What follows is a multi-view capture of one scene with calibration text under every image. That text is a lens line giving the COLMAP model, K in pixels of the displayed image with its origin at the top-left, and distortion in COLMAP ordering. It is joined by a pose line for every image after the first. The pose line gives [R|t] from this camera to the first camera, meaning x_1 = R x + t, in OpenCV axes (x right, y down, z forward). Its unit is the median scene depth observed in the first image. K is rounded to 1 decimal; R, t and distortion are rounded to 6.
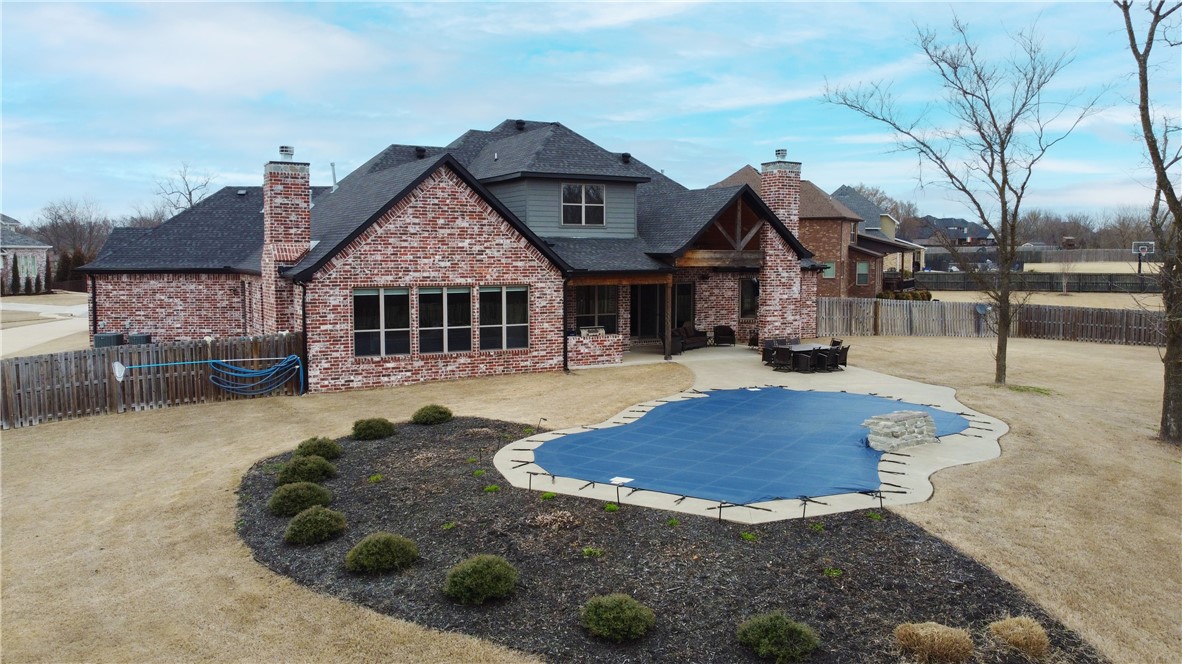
lens RADIAL K [[946.8, 0, 591.0], [0, 946.8, 332.0], [0, 0, 1]] dist [-0.000192, 0.001420]
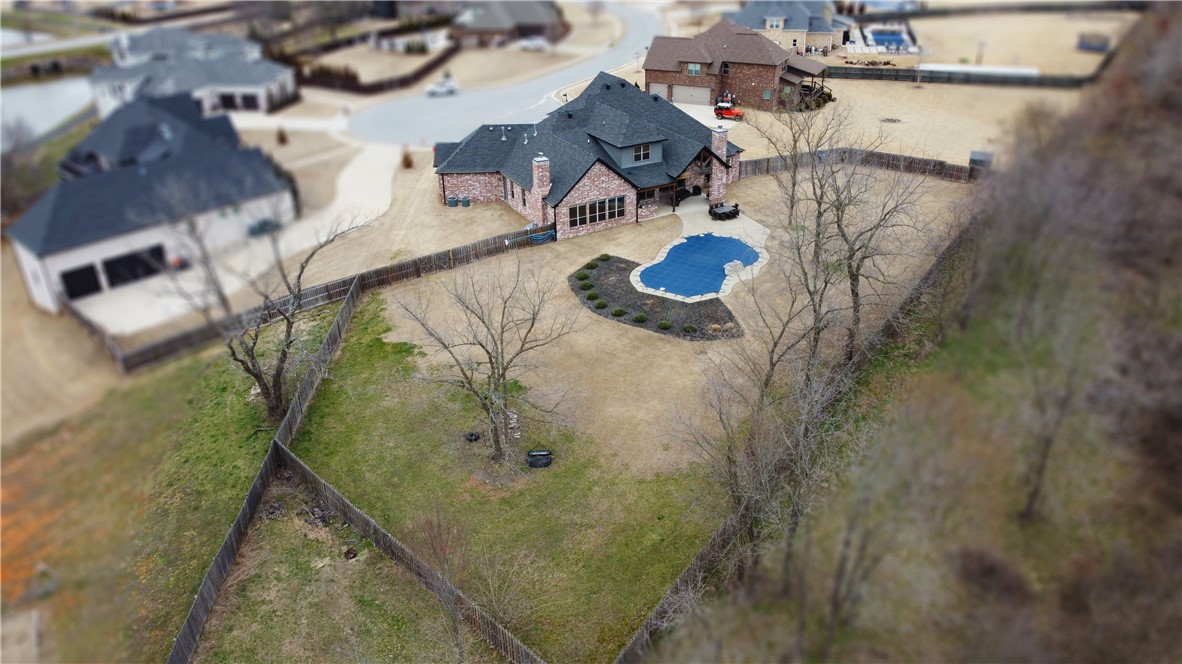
lens RADIAL K [[893.2, 0, 591.0], [0, 893.2, 332.0], [0, 0, 1]] dist [0.000676, 0.003331]
pose [[0.999735, -0.018156, -0.014129, -0.136742], [0.022203, 0.922289, 0.385863, -0.707245], [0.006025, -0.386074, 0.922448, -1.625213]]
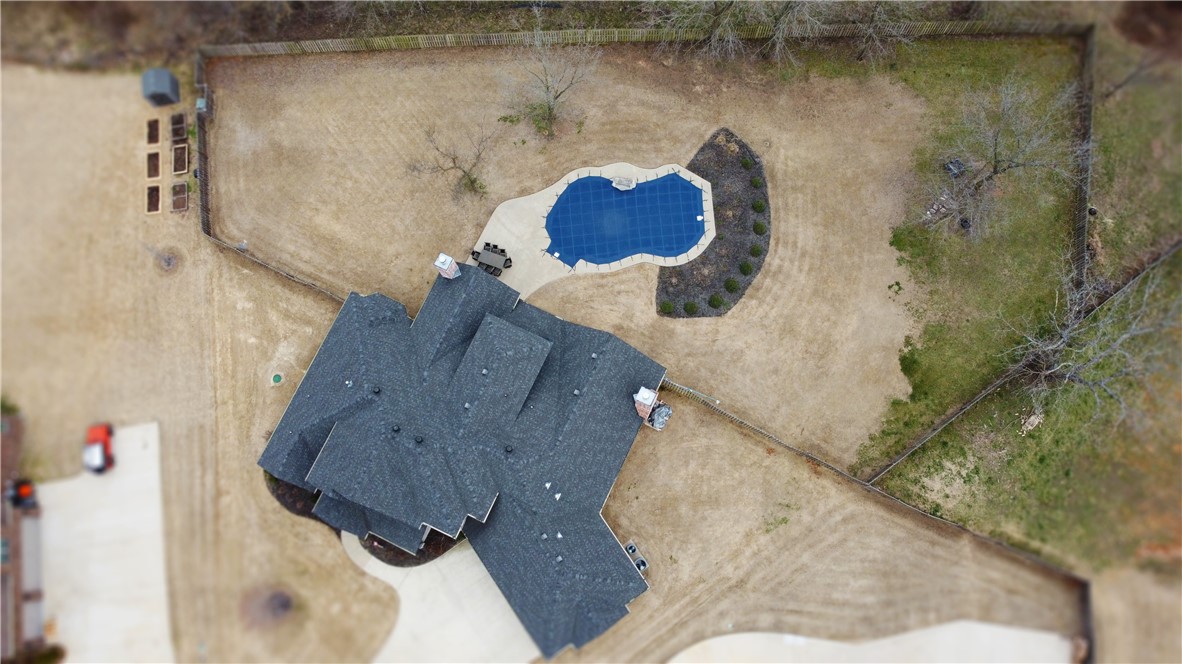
lens RADIAL K [[893.2, 0, 591.0], [0, 893.2, 332.0], [0, 0, 1]] dist [0.000676, 0.003331]
pose [[-0.580662, -0.793002, 0.184333, -0.497997], [0.092344, 0.160801, 0.982657, -2.249828], [-0.808891, 0.587614, -0.020142, 1.017902]]
